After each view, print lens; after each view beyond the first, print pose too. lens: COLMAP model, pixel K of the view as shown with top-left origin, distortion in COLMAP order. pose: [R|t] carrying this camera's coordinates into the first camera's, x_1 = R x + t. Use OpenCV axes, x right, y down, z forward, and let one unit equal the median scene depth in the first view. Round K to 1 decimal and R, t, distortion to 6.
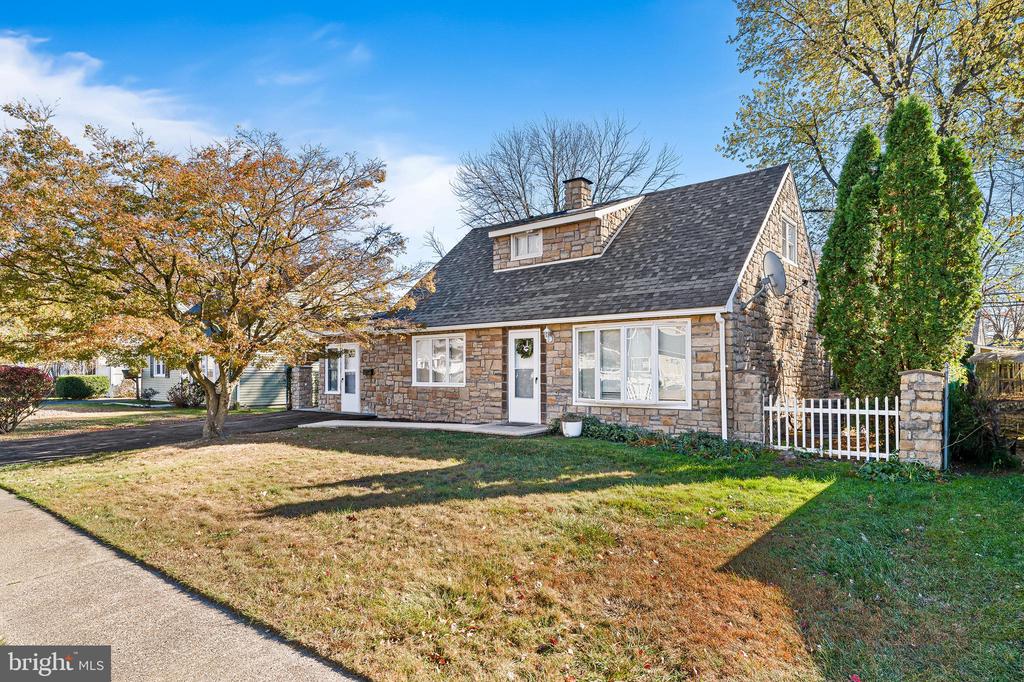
lens RADIAL K [[581.1, 0, 516.5], [0, 581.1, 348.8], [0, 0, 1]] dist [-0.000535, 0.000069]
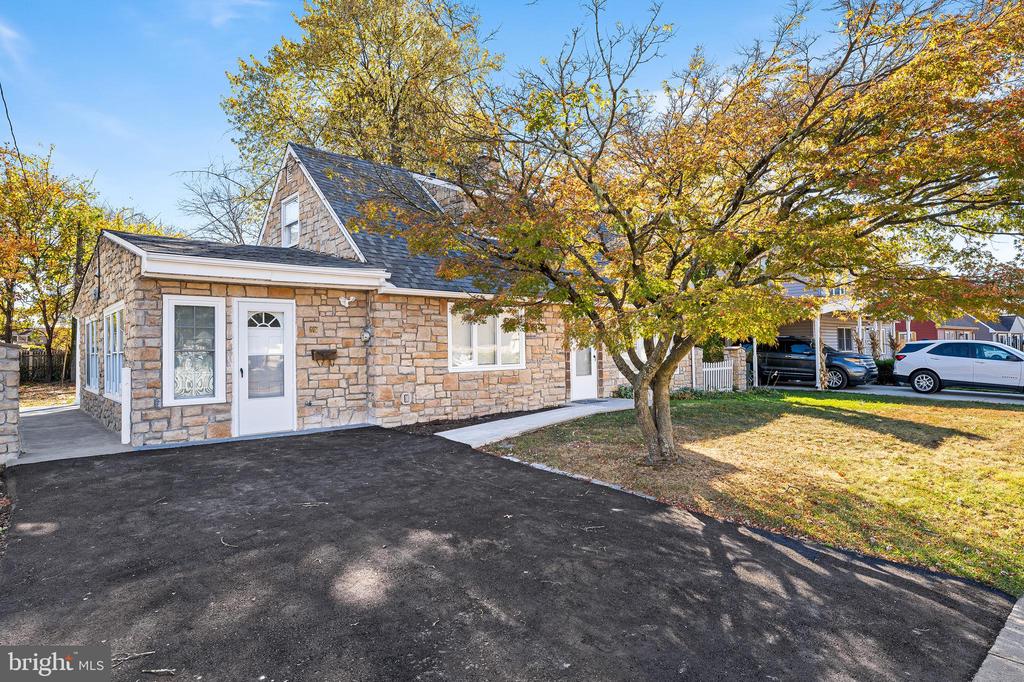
lens RADIAL K [[553.6, 0, 509.0], [0, 553.6, 339.4], [0, 0, 1]] dist [0.001913, -0.000101]
pose [[0.188457, 0.016150, 0.981949, -0.998993], [-0.026514, 0.999584, -0.011352, 0.035464], [-0.981723, -0.023896, 0.188807, 0.961244]]
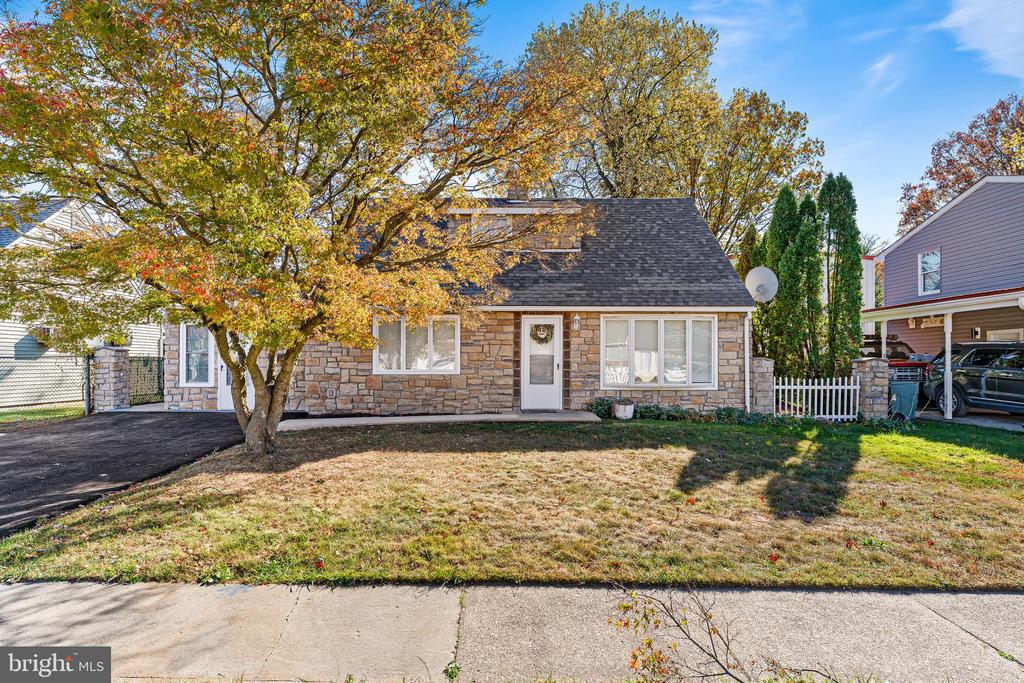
lens RADIAL K [[553.6, 0, 511.7], [0, 553.6, 345.0], [0, 0, 1]] dist [0.001913, -0.000101]
pose [[0.788437, 0.020642, 0.614769, -0.618831], [-0.028973, 0.999574, 0.003595, 0.015811], [-0.614433, -0.020646, 0.788699, 0.292889]]
